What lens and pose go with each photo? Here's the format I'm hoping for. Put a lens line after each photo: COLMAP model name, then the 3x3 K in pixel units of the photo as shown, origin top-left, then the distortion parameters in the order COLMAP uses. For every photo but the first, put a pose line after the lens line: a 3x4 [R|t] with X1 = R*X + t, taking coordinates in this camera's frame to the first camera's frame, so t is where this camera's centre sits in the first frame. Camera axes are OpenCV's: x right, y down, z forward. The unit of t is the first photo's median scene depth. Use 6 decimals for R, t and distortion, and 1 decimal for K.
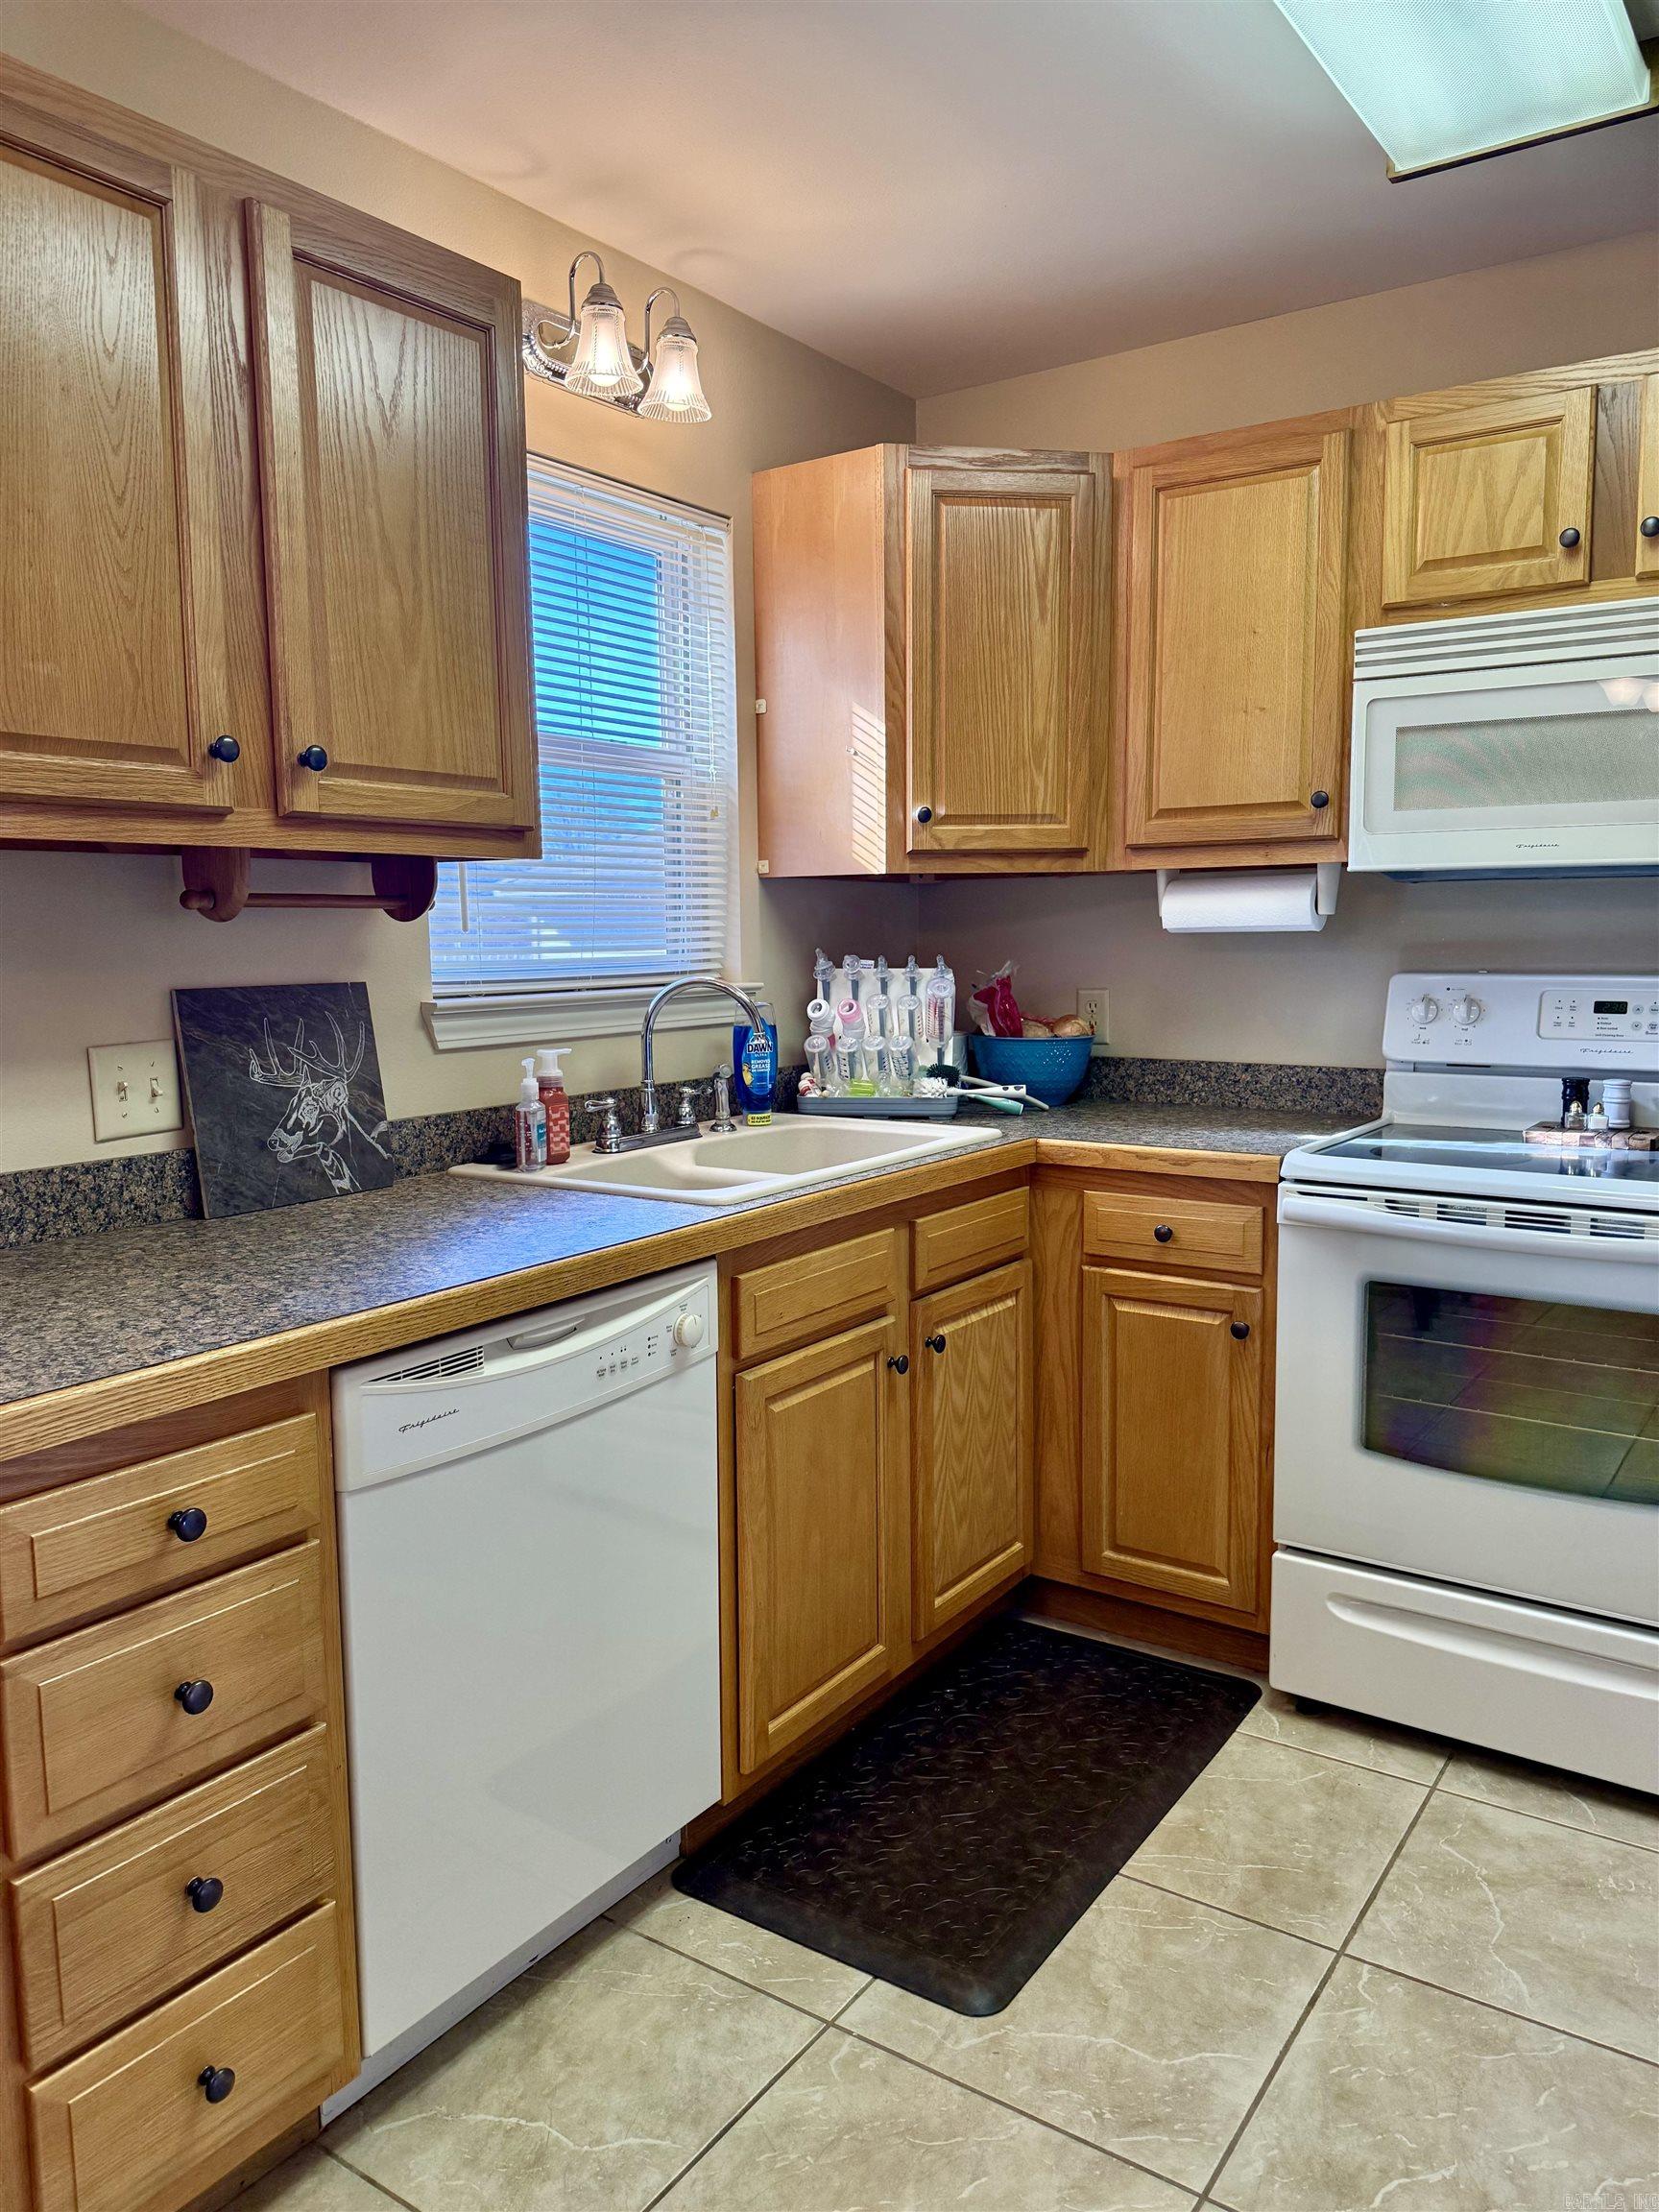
lens RADIAL K [[1559.3, 0, 814.9], [0, 1559.3, 1104.8], [0, 0, 1]] dist [0.080009, -0.103473]
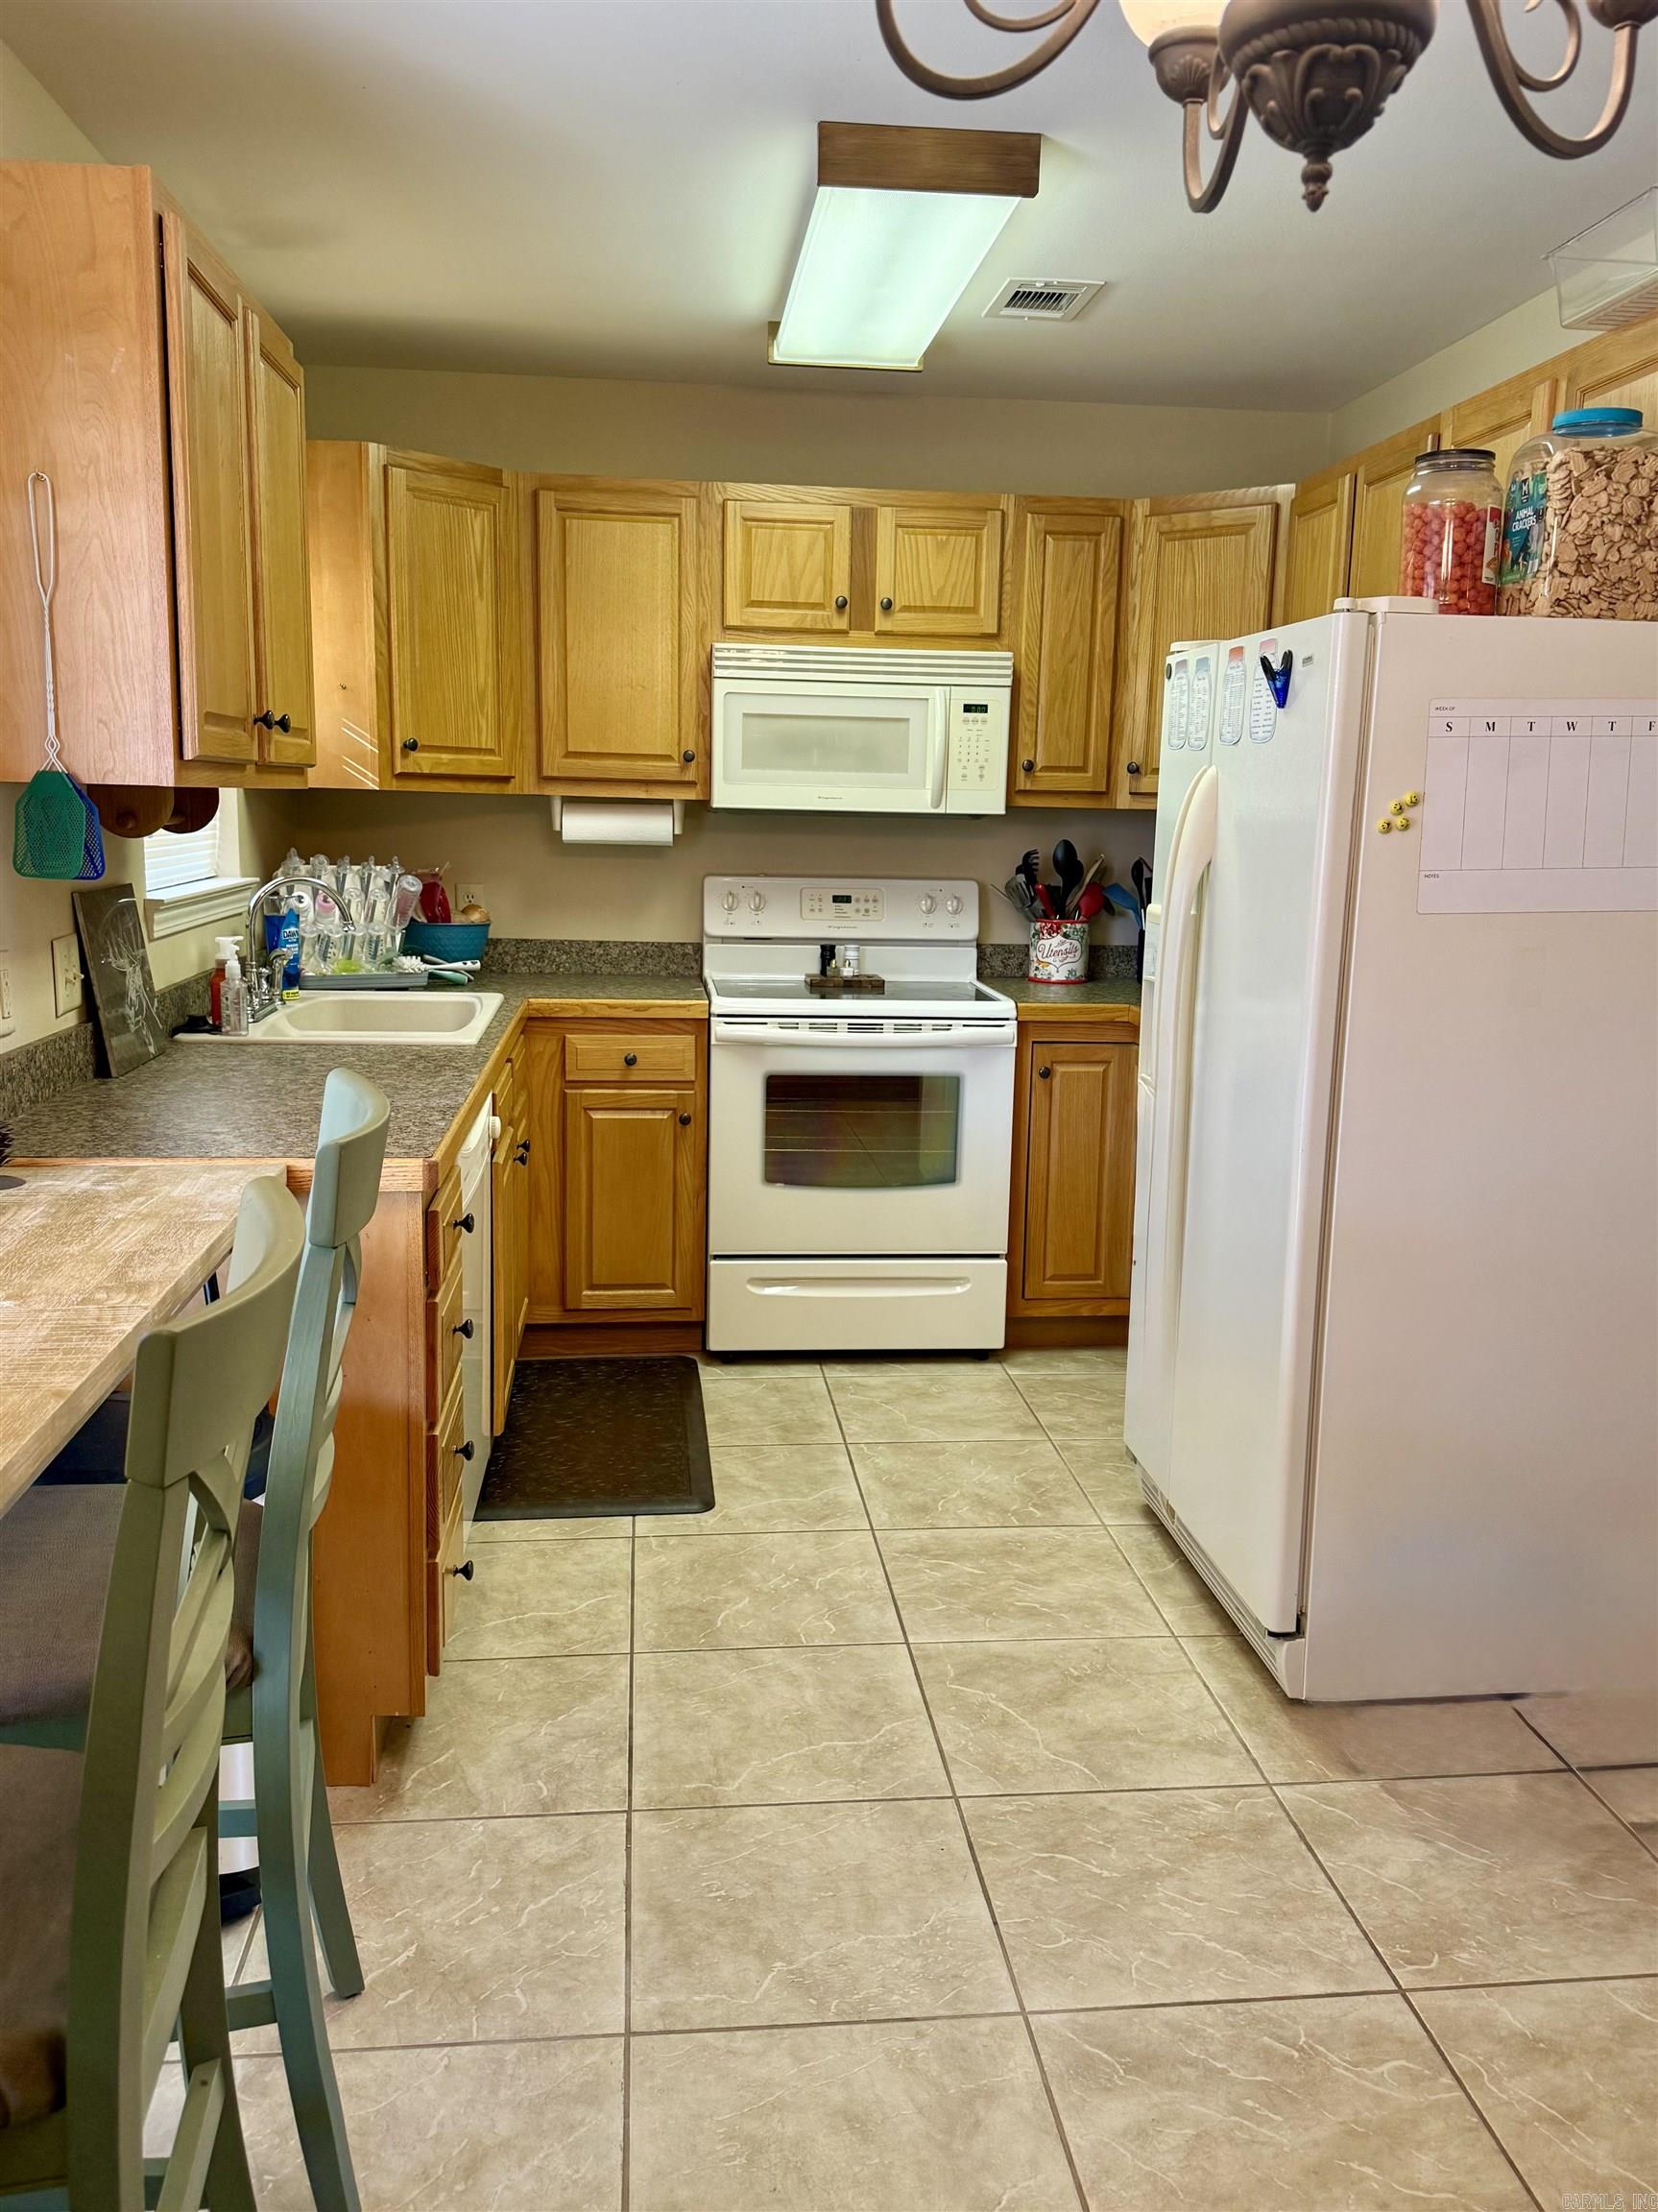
lens RADIAL K [[1750.1, 0, 840.9], [0, 1750.1, 1120.9], [0, 0, 1]] dist [0.130792, -0.022074]
pose [[0.753697, -0.090661, 0.650939, -0.685888], [0.045285, 0.995250, 0.086182, 0.008623], [-0.655660, -0.035478, 0.754222, -0.343213]]
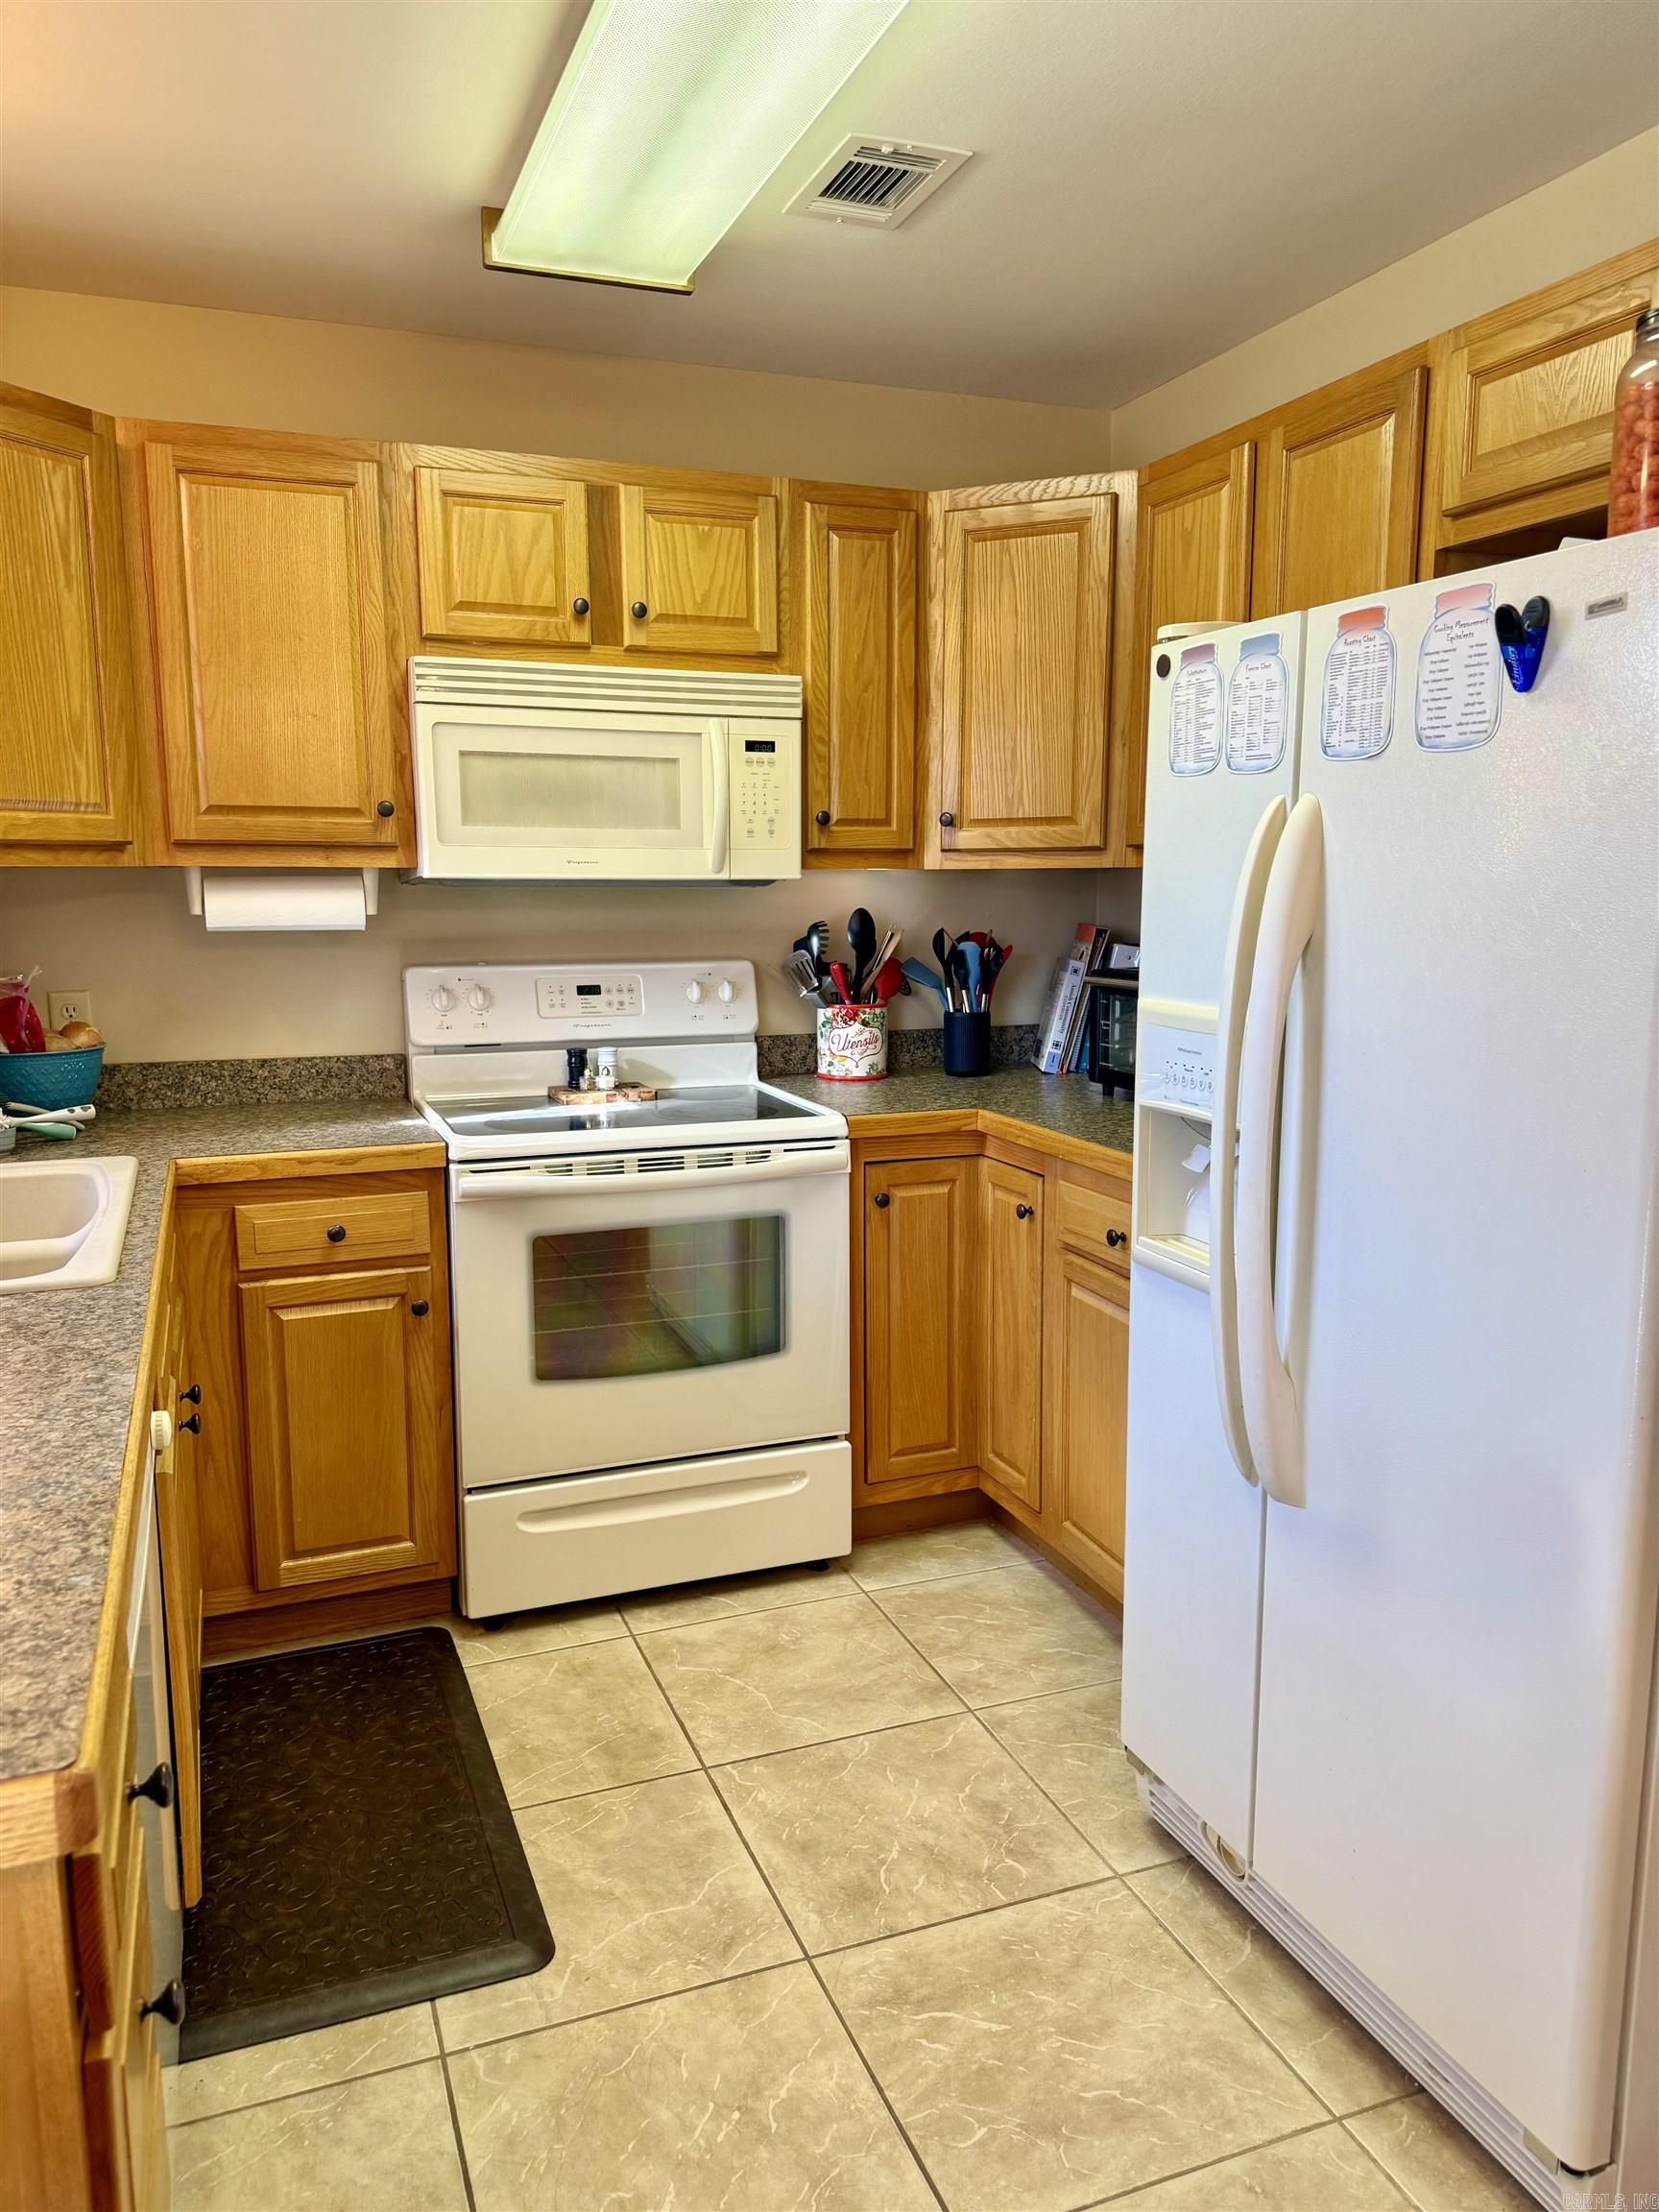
lens RADIAL K [[1559.3, 0, 823.2], [0, 1559.3, 1125.3], [0, 0, 1]] dist [0.080009, -0.103473]
pose [[0.566313, -0.123505, 0.814884, -0.422634], [0.092212, 0.991996, 0.086264, -0.046471], [-0.819016, 0.026290, 0.573168, 0.153373]]
